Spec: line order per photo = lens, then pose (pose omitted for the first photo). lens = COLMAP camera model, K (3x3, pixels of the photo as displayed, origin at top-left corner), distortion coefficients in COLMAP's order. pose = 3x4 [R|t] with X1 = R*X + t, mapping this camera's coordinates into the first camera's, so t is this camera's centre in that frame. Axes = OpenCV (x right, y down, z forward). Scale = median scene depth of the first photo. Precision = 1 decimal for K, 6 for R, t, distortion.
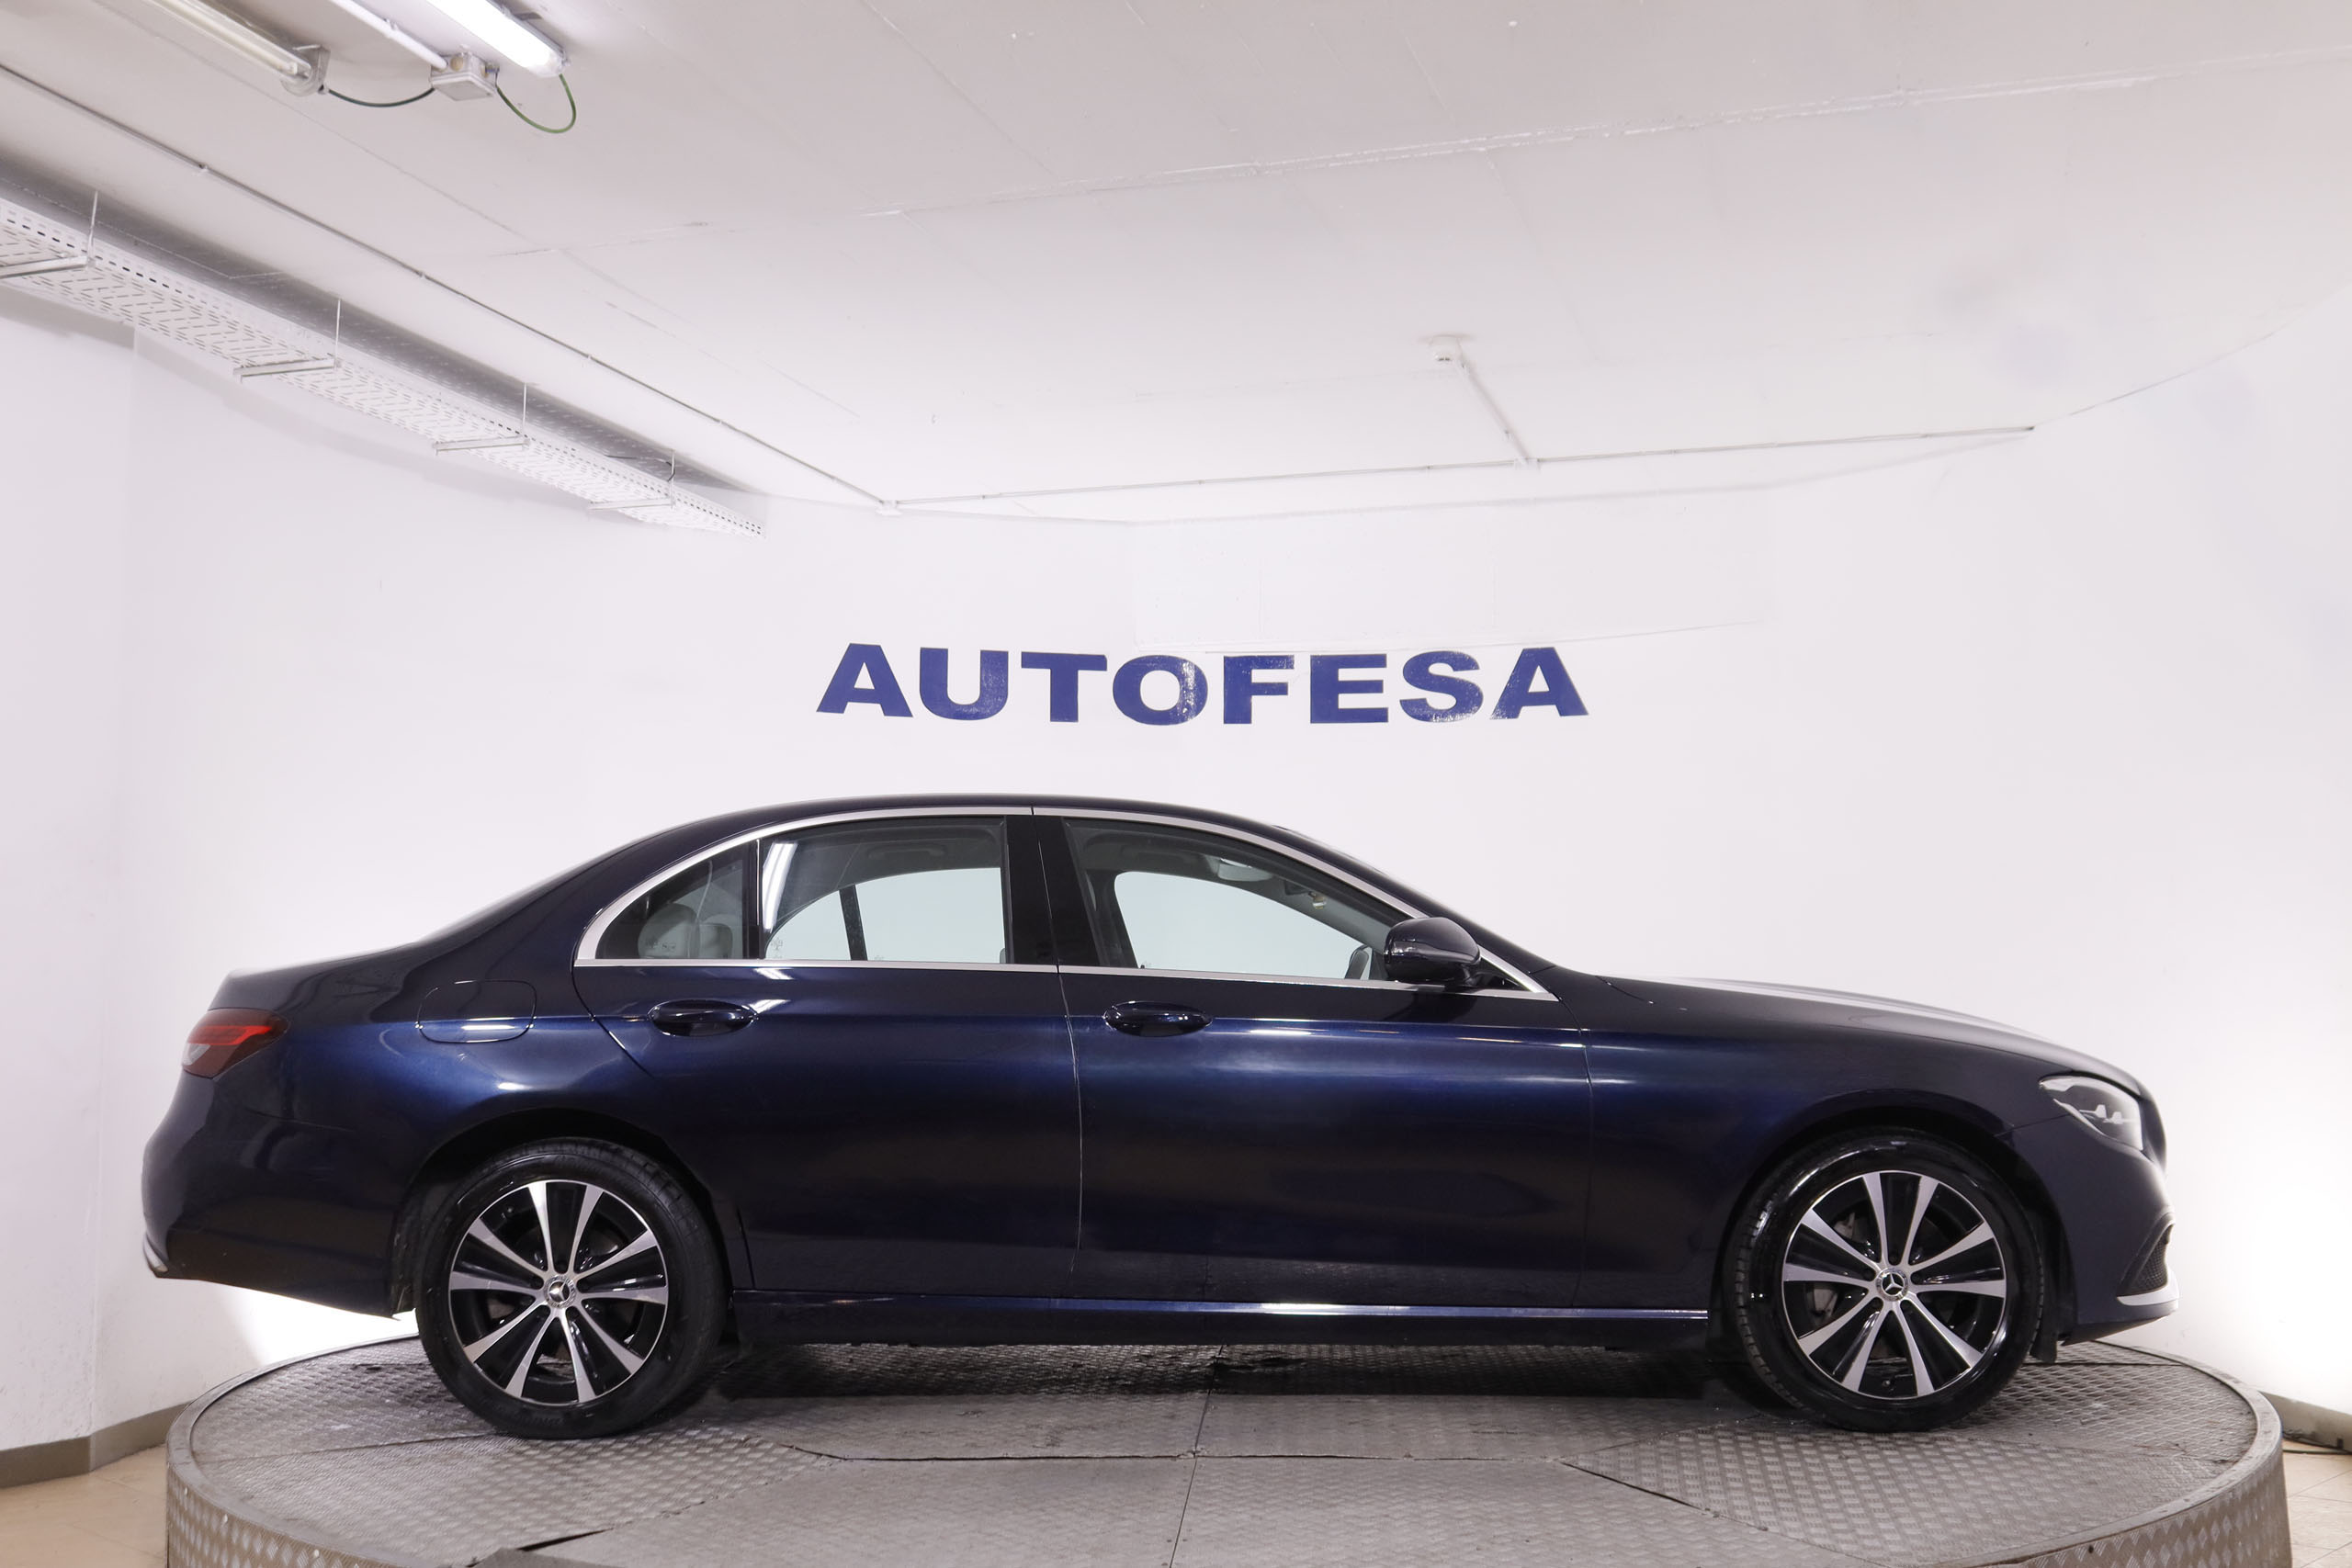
lens RADIAL K [[2603.1, 0, 1176.0], [0, 2603.1, 784.0], [0, 0, 1]] dist [-0.081426, 0.153322]
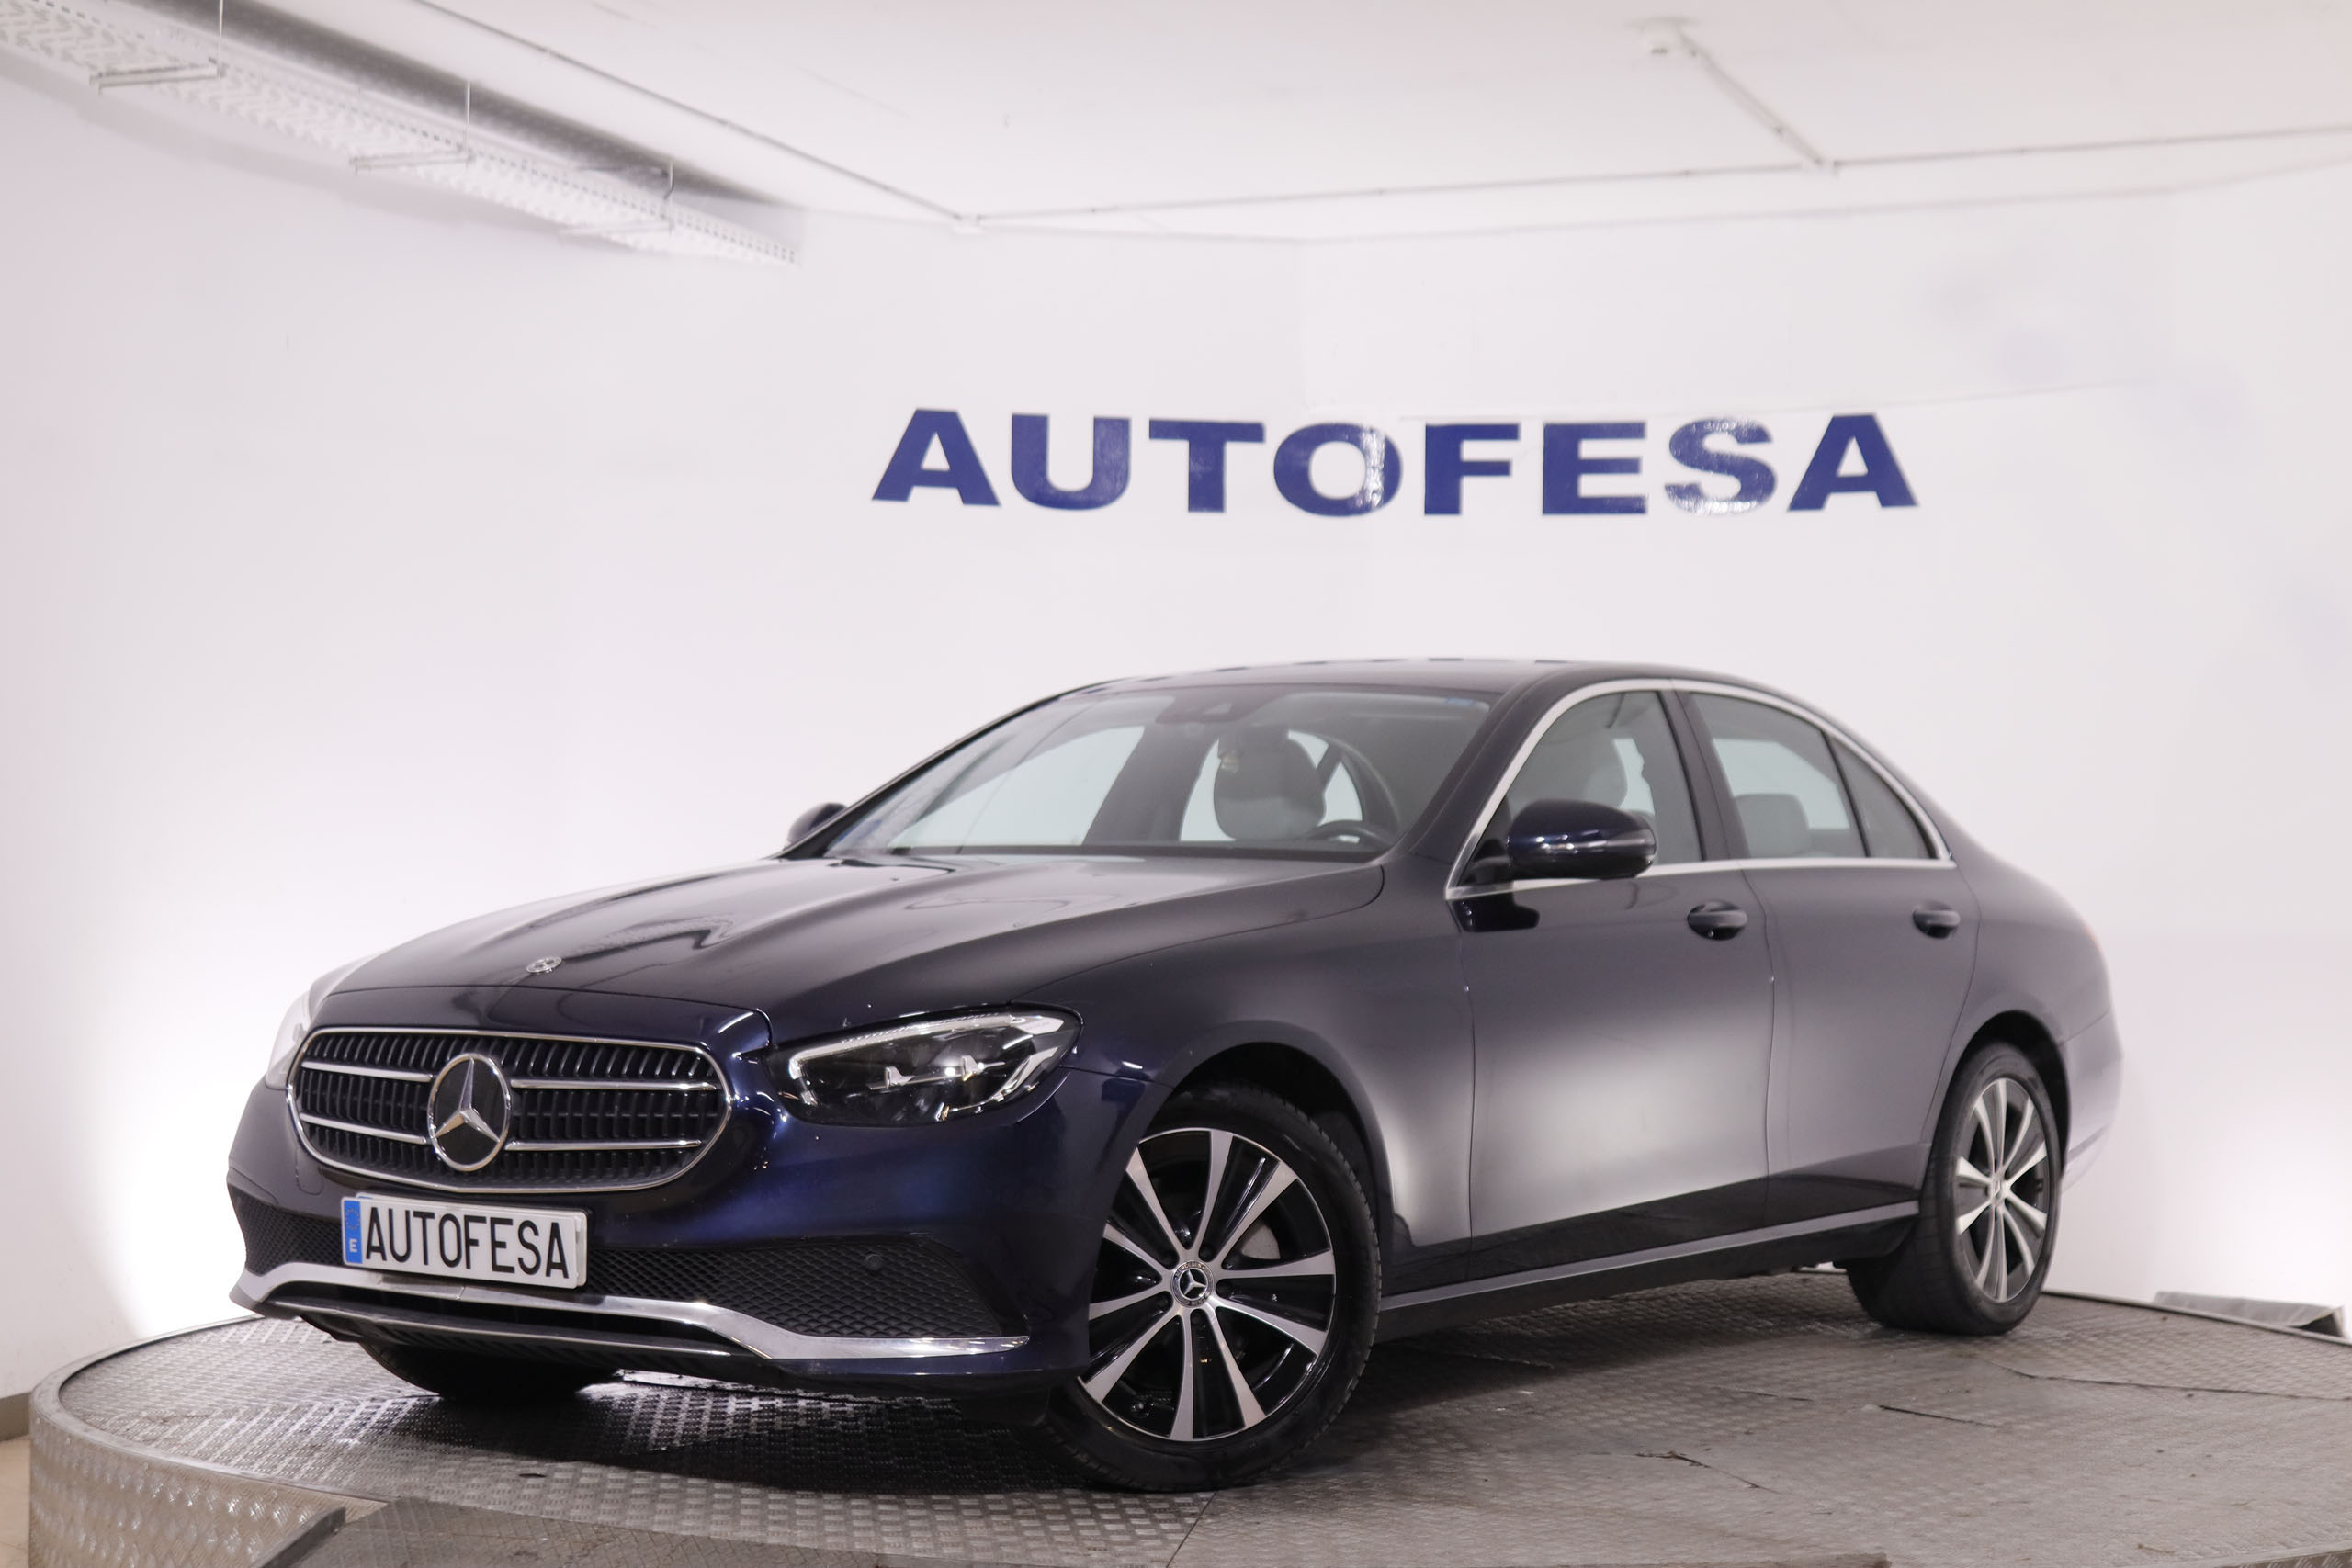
lens RADIAL K [[4008.9, 0, 1176.0], [0, 4008.9, 784.0], [0, 0, 1]] dist [0.014244, 0.302411]
pose [[0.995626, 0.009301, -0.092969, 0.067395], [-0.003812, 0.998248, 0.059050, -0.017402], [0.093355, -0.058437, 0.993916, -0.169068]]
